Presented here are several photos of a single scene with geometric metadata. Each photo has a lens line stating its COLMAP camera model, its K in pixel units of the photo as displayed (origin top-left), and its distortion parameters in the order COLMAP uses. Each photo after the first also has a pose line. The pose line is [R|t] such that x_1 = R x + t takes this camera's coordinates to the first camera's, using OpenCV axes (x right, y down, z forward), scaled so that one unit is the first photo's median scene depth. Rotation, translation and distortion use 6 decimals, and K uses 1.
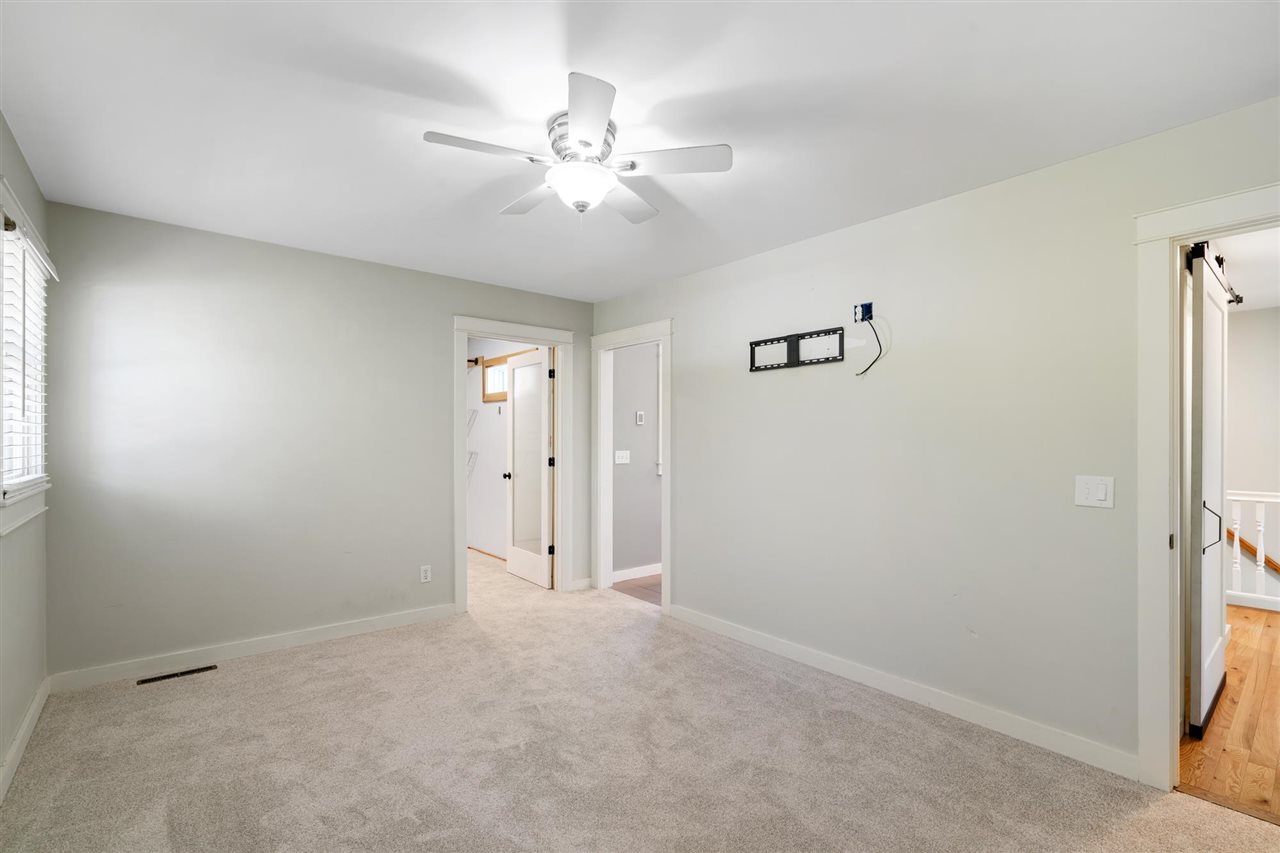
lens RADIAL K [[578.9, 0, 645.0], [0, 578.9, 444.2], [0, 0, 1]] dist [-0.003559, 0.001372]
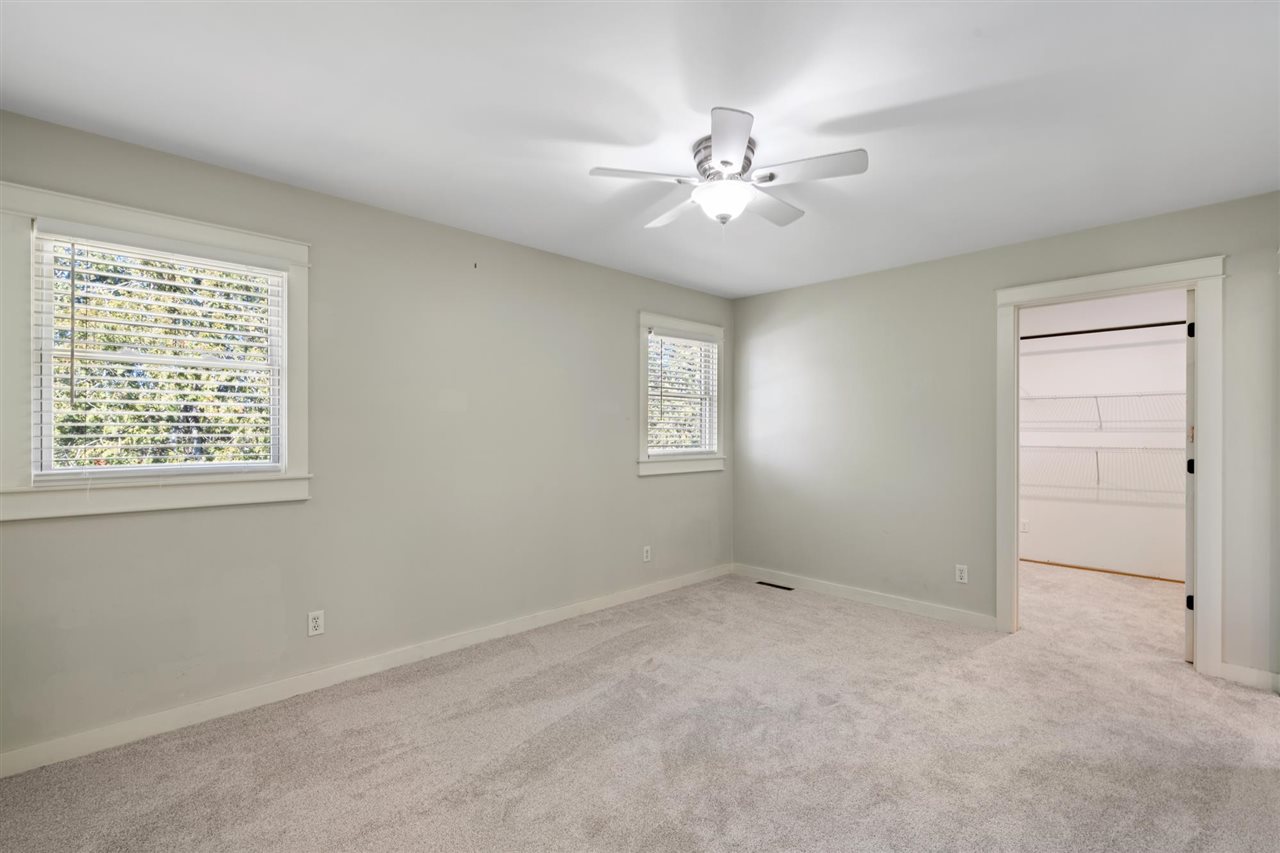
lens RADIAL K [[578.9, 0, 645.0], [0, 578.9, 444.2], [0, 0, 1]] dist [-0.003559, 0.001372]
pose [[0.075444, 0.019090, -0.996967, 0.665545], [-0.009224, 0.999787, 0.018446, -0.001480], [0.997107, 0.007804, 0.075604, 0.522915]]
